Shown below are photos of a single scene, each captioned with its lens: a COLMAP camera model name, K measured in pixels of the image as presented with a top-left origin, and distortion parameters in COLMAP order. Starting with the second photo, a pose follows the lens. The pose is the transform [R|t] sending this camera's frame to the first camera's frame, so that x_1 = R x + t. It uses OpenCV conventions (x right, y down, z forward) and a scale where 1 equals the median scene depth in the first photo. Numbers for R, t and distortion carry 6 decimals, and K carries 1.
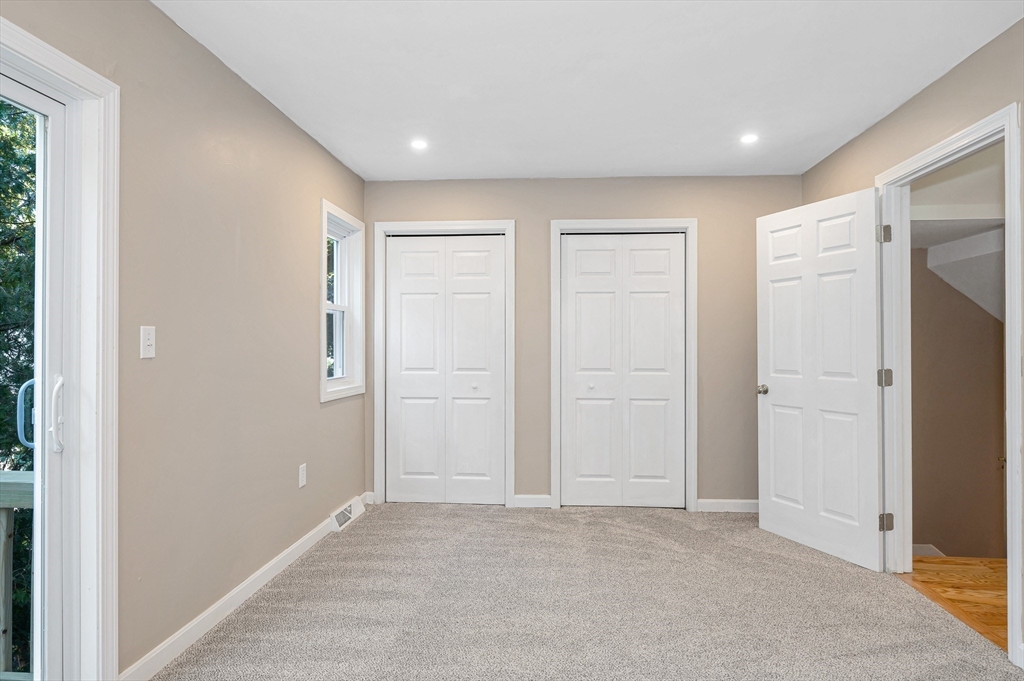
lens RADIAL K [[577.3, 0, 526.3], [0, 577.3, 340.9], [0, 0, 1]] dist [-0.000878, -0.003251]
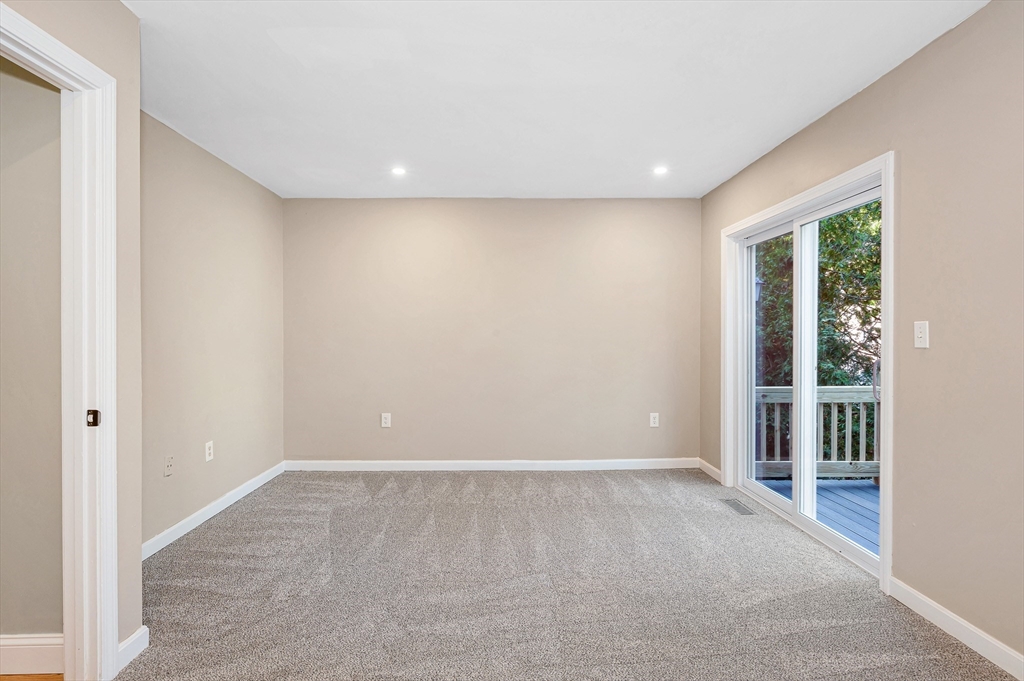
lens RADIAL K [[506.2, 0, 506.5], [0, 506.2, 337.9], [0, 0, 1]] dist [-0.000907, -0.002272]
pose [[-0.996854, 0.001138, -0.079252, 0.150619], [0.001596, 0.999982, -0.005723, 0.007892], [0.079244, -0.005832, -0.996838, 1.048971]]
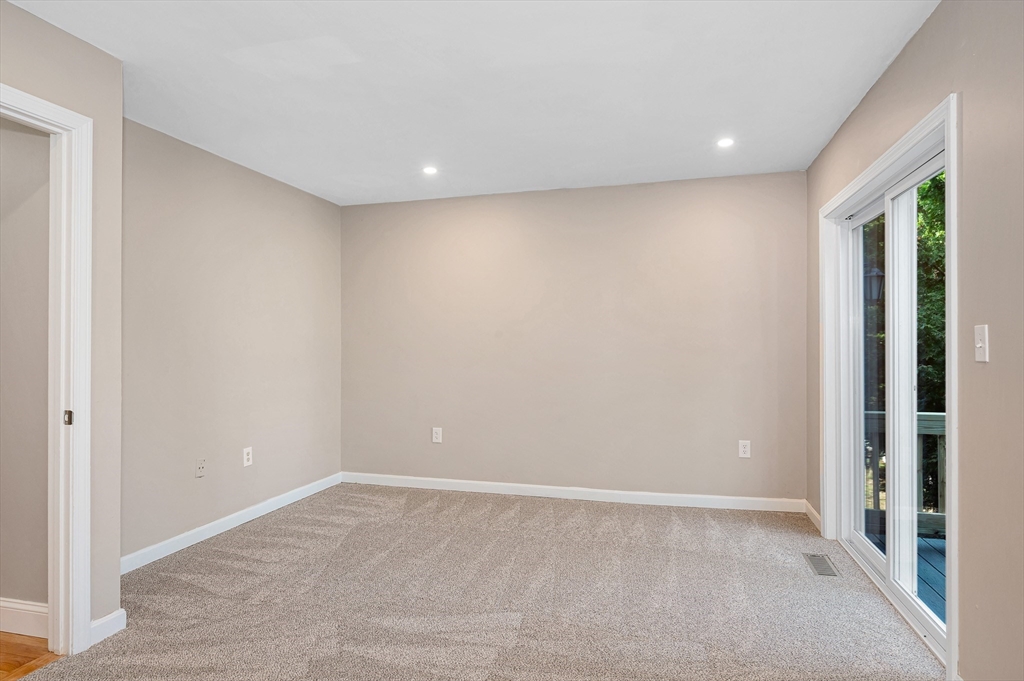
lens RADIAL K [[577.3, 0, 511.6], [0, 577.3, 339.7], [0, 0, 1]] dist [-0.000878, -0.003251]
pose [[-0.979421, 0.003650, 0.201795, -0.075652], [-0.000084, 0.999829, -0.018489, 0.007769], [-0.201828, -0.018125, -0.979253, 1.055184]]
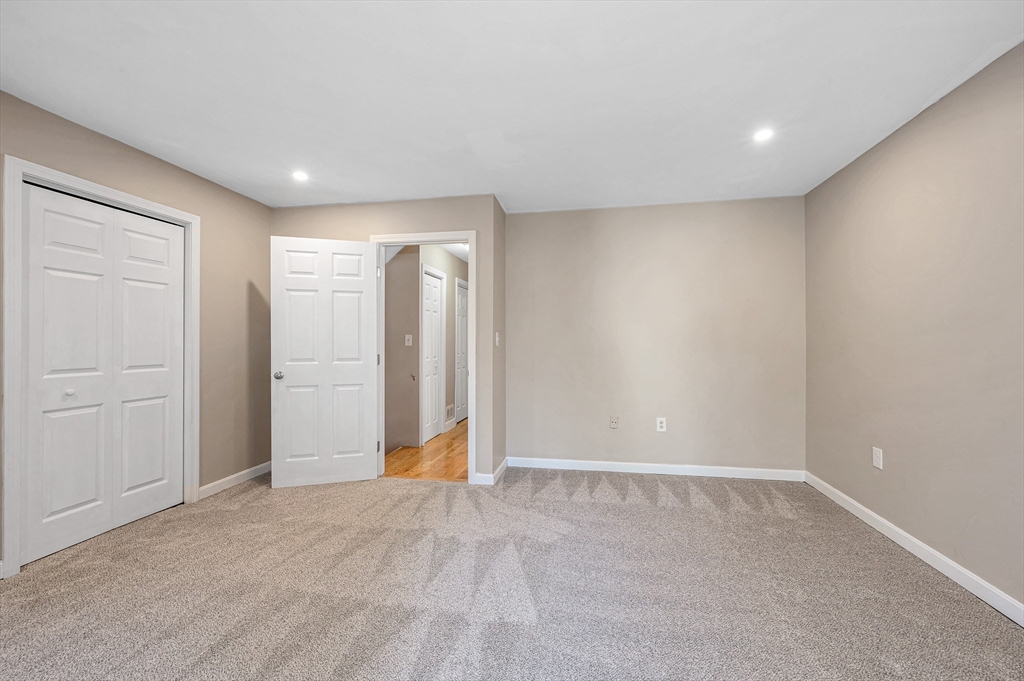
lens RADIAL K [[414.0, 0, 517.1], [0, 414.0, 339.6], [0, 0, 1]] dist [0.001313, -0.000719]
pose [[0.109289, 0.003332, 0.994004, -0.403836], [-0.009269, 0.999954, -0.002333, 0.004180], [-0.993967, -0.008958, 0.109315, 0.373396]]
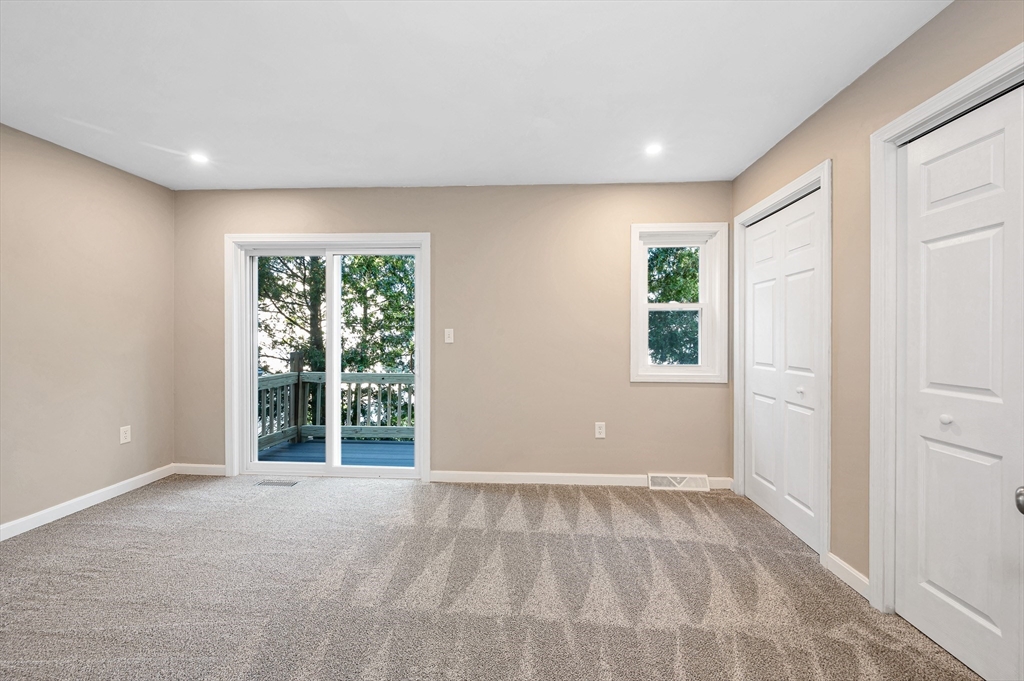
lens RADIAL K [[414.0, 0, 510.6], [0, 414.0, 340.0], [0, 0, 1]] dist [0.001313, -0.000719]
pose [[-0.005592, 0.007702, -0.999955, 0.521910], [0.004262, 0.999961, 0.007678, 0.004186], [0.999975, -0.004219, -0.005625, 0.664781]]
